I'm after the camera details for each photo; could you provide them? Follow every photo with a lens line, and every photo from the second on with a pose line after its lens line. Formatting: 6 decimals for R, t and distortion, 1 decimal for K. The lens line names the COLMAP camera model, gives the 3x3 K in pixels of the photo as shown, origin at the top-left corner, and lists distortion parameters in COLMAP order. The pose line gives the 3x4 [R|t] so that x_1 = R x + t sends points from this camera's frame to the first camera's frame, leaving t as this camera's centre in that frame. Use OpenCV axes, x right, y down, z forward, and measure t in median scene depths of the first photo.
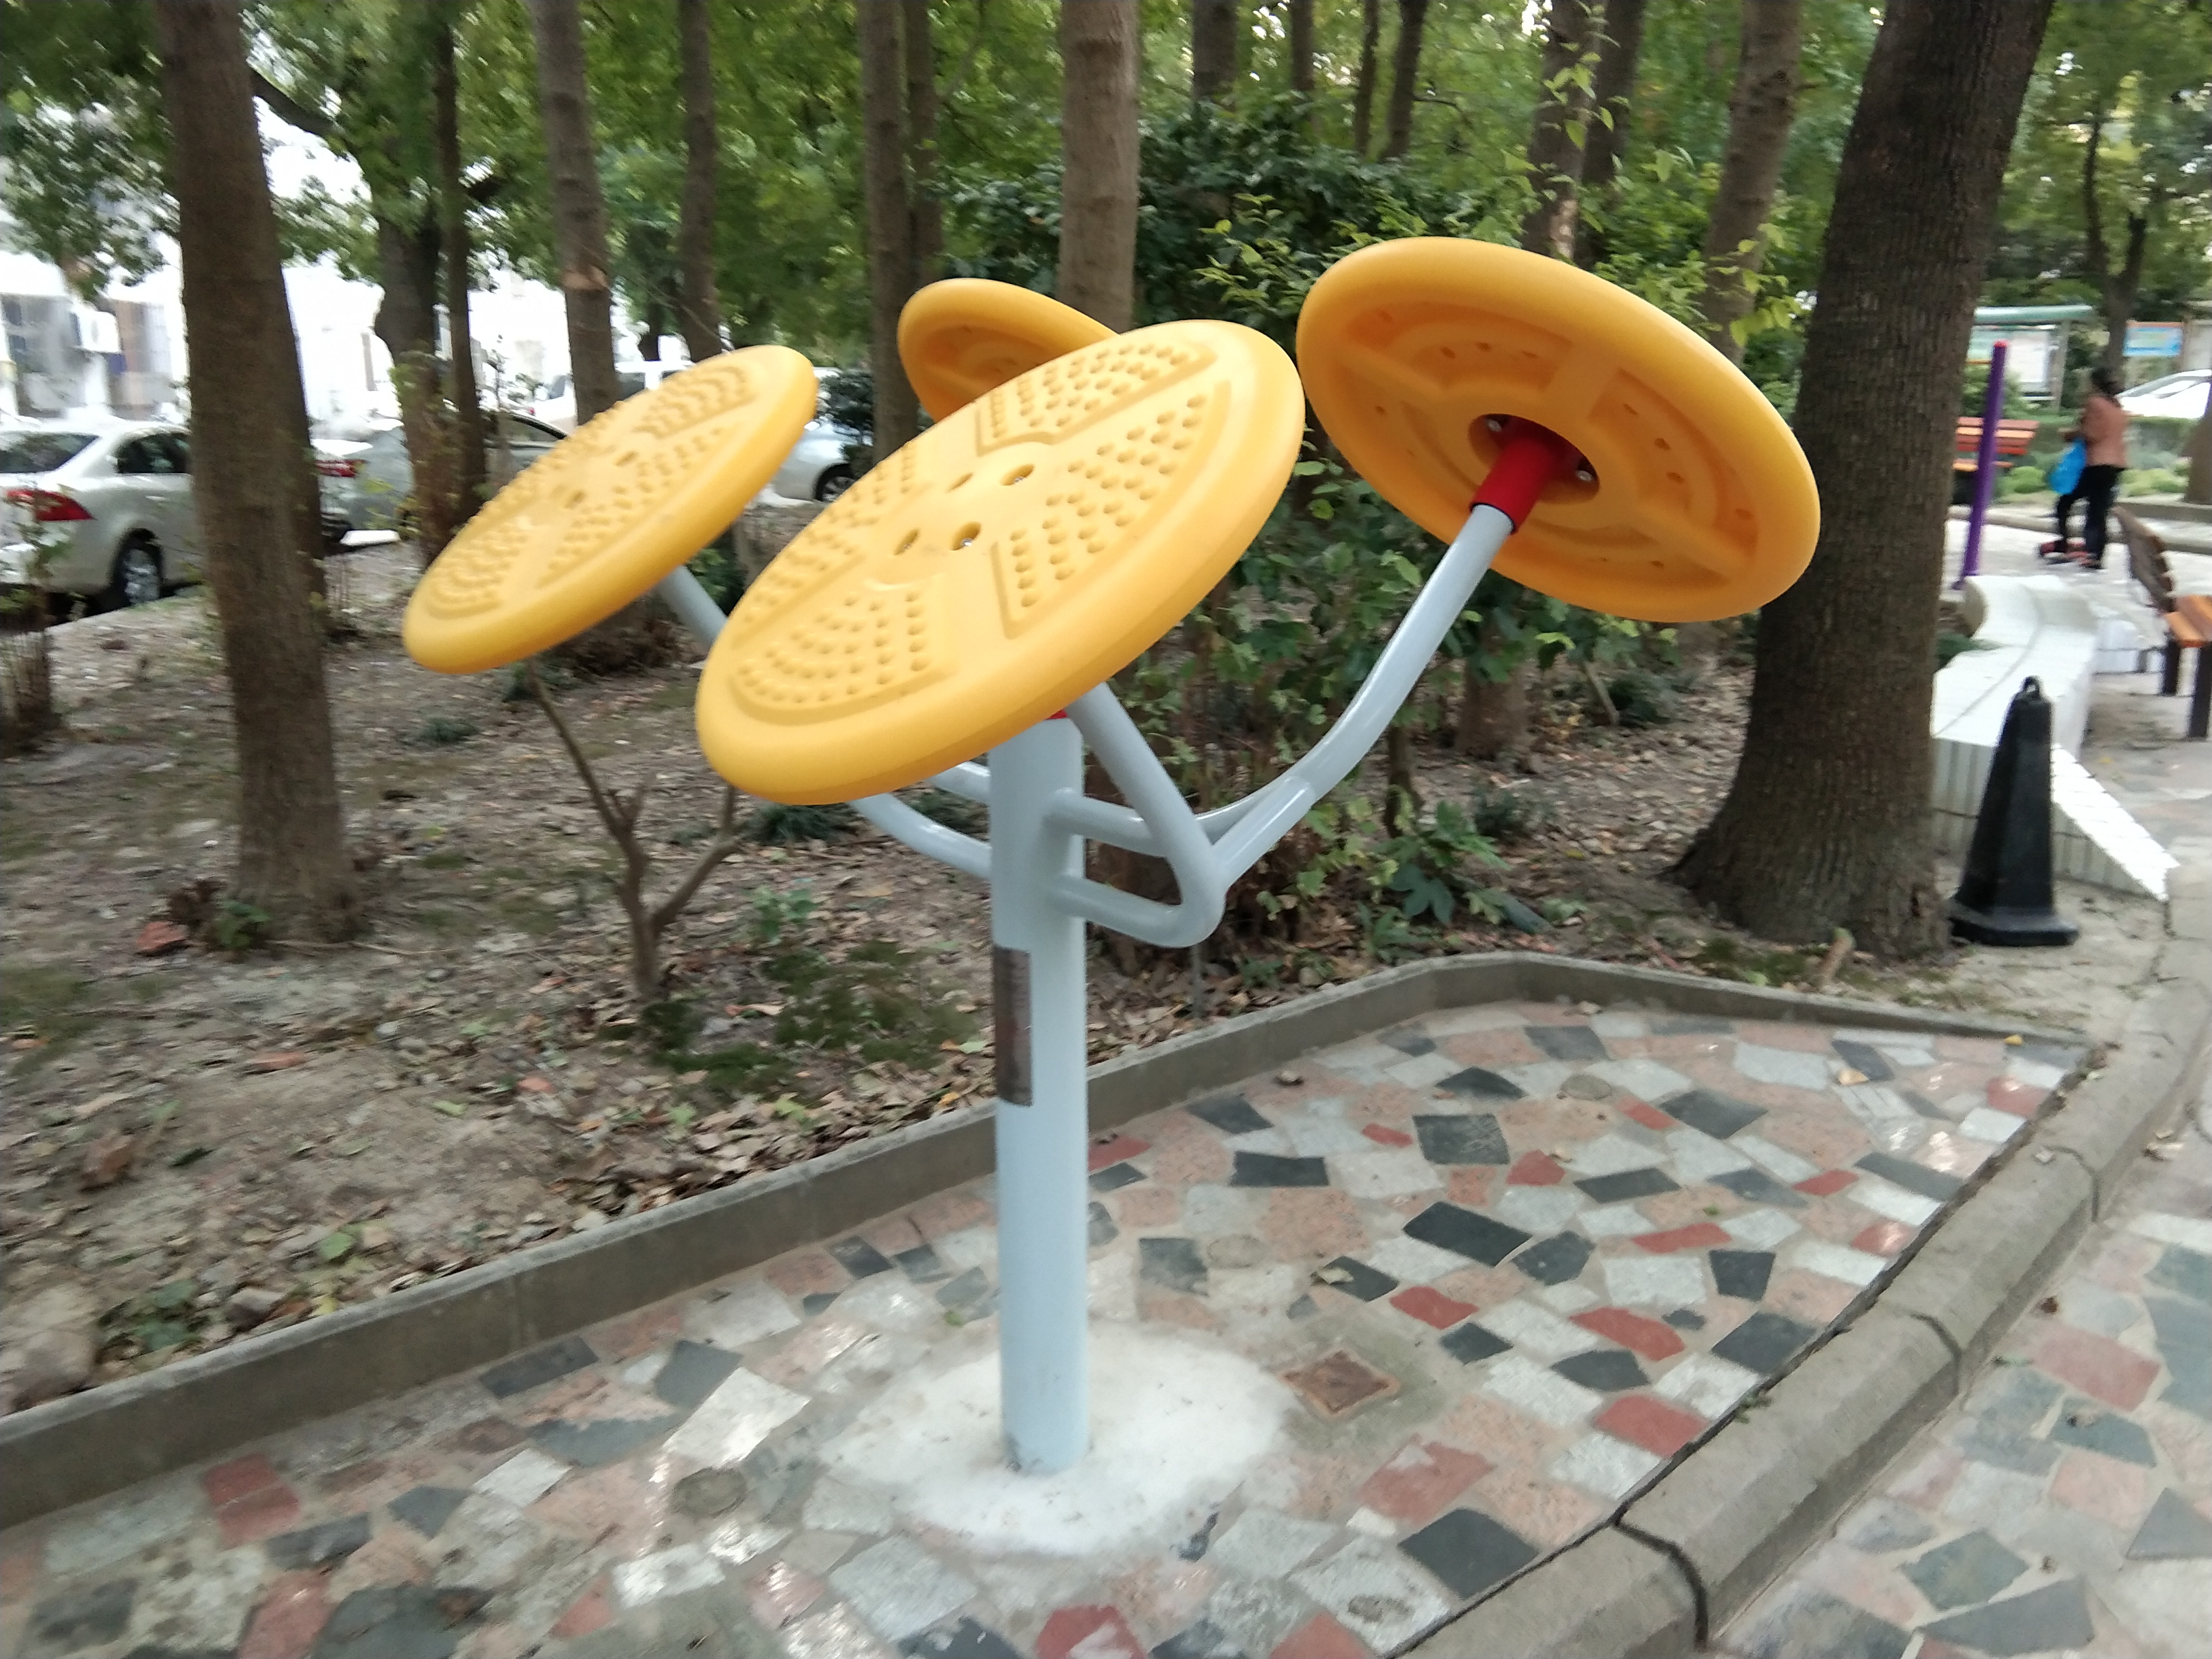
lens RADIAL K [[1996.1, 0, 1103.5], [0, 1996.1, 842.8], [0, 0, 1]] dist [0.110304, -0.047356]
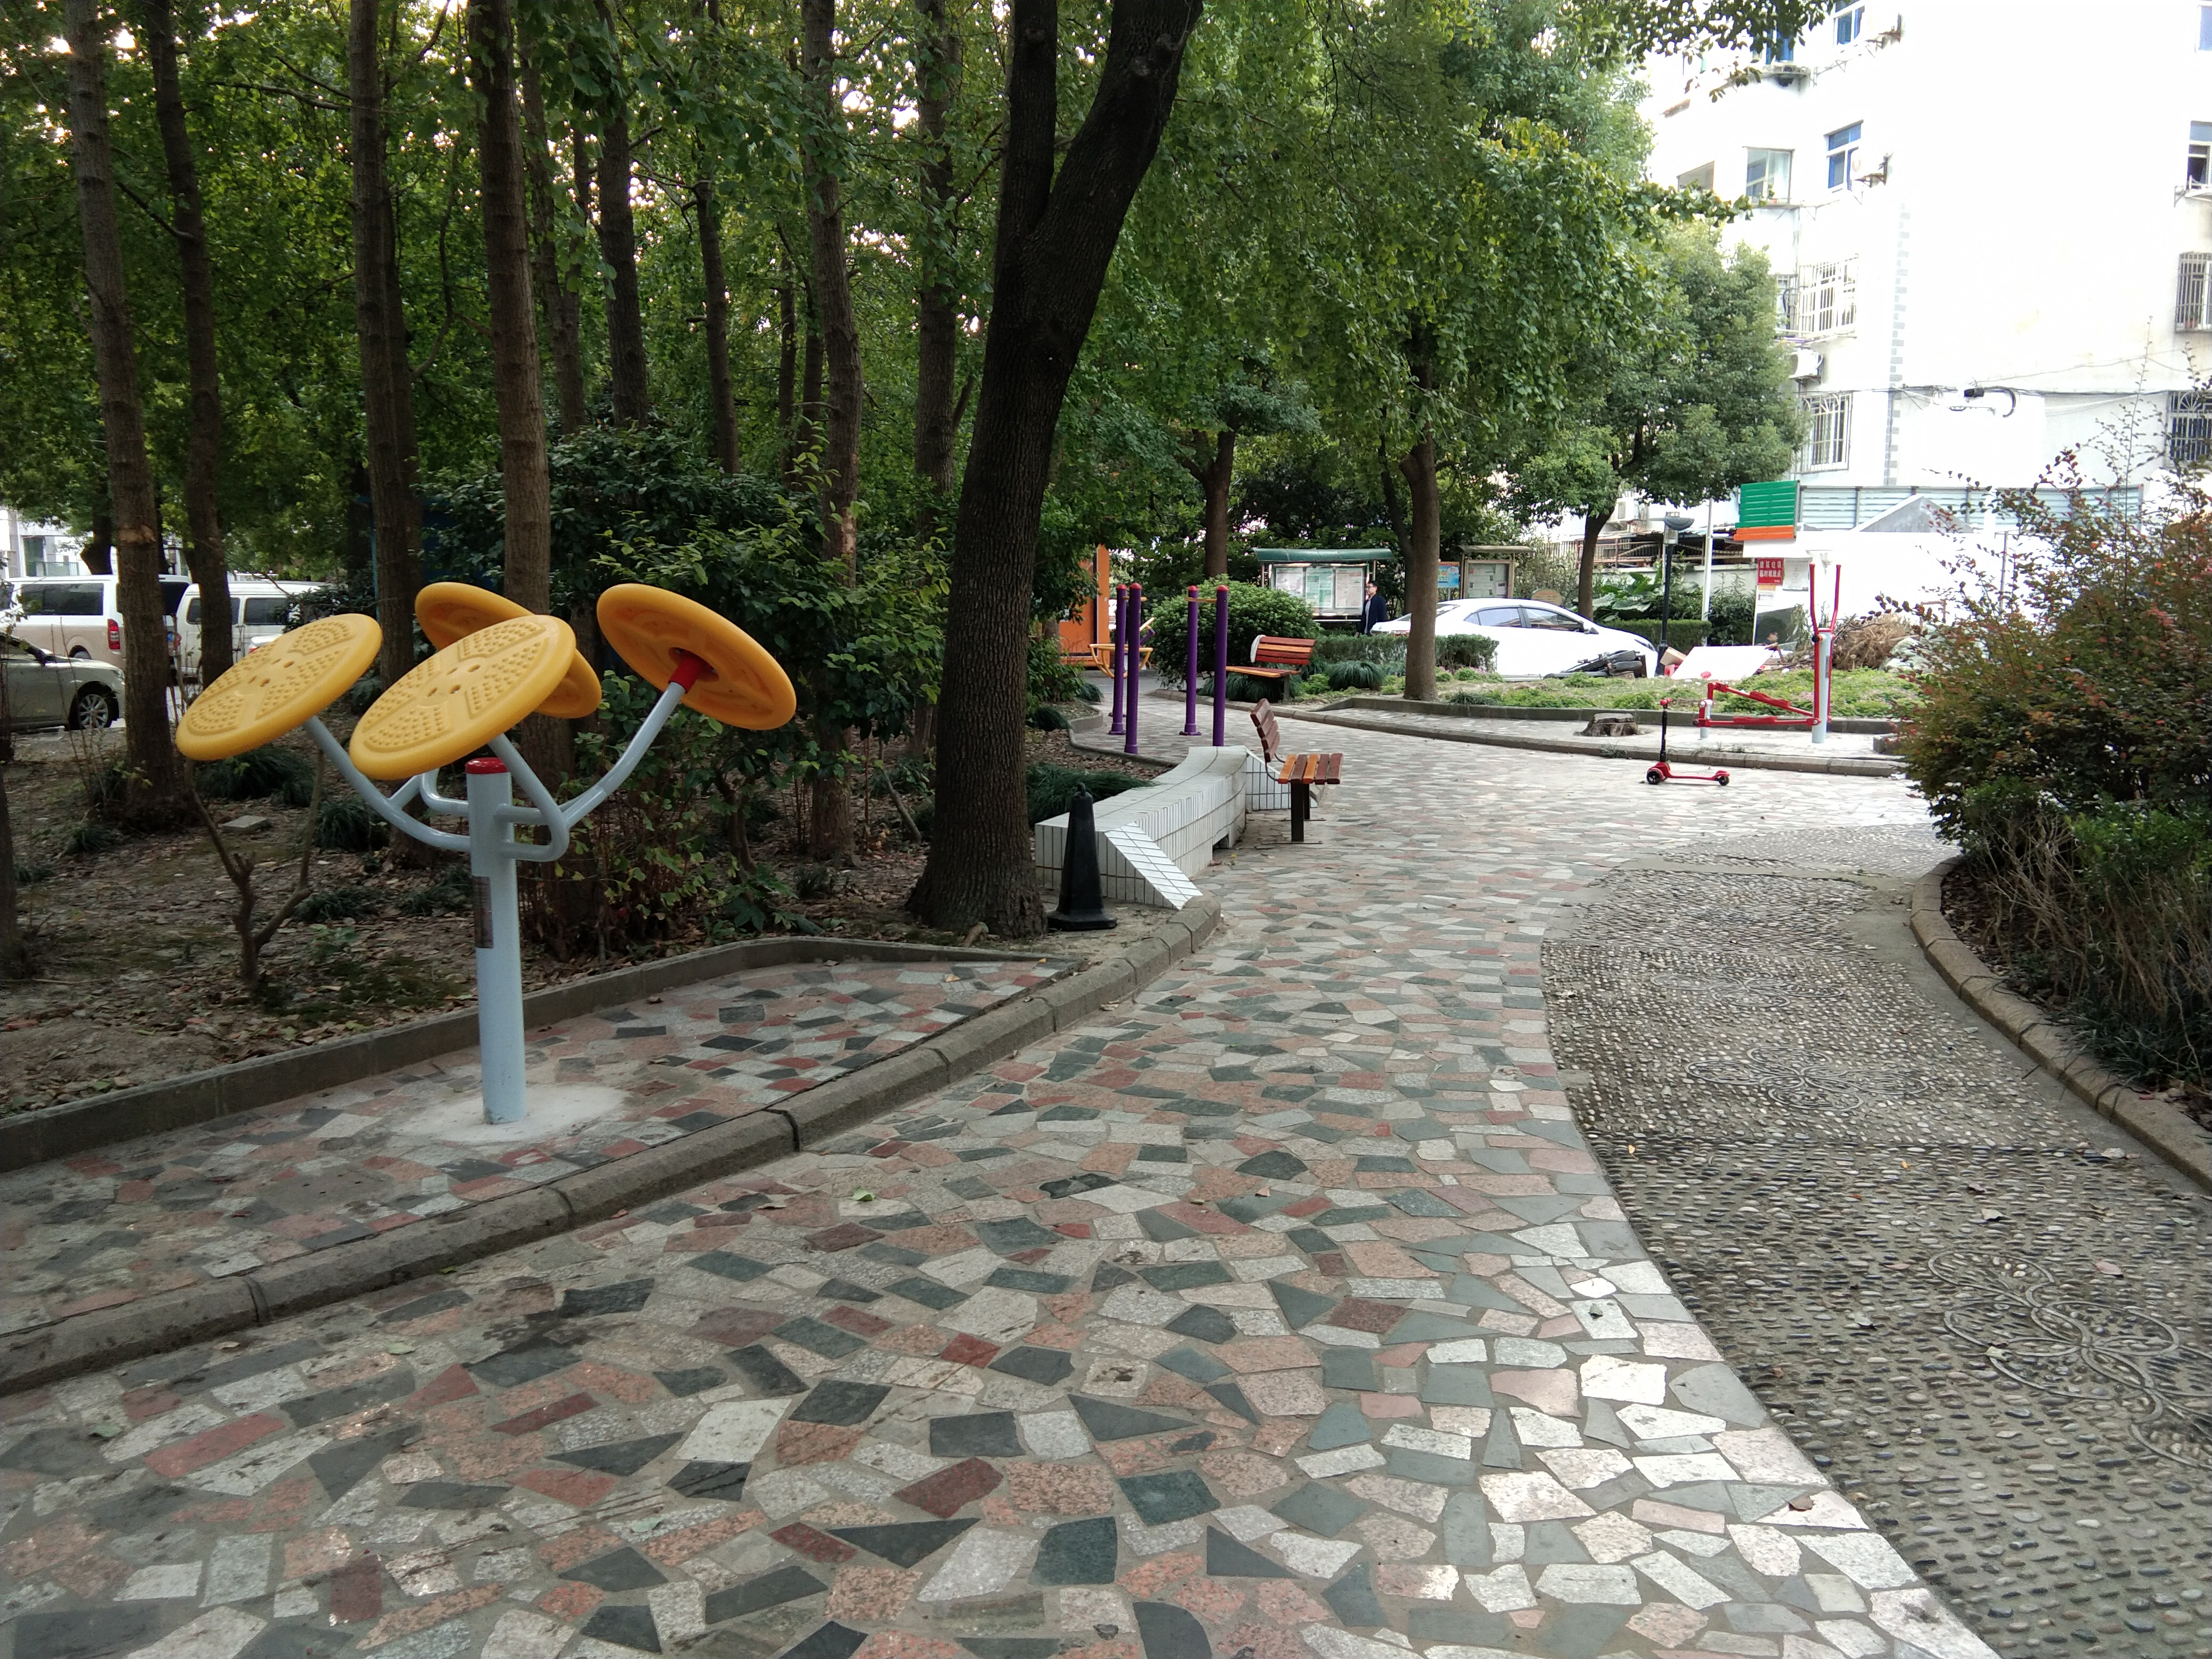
lens RADIAL K [[1751.7, 0, 1131.6], [0, 1751.7, 820.6], [0, 0, 1]] dist [0.046553, -0.048156]
pose [[0.954521, -0.031799, 0.296443, 0.041634], [0.061570, 0.993887, -0.091640, 0.135689], [-0.291717, 0.105725, 0.950644, -0.693443]]
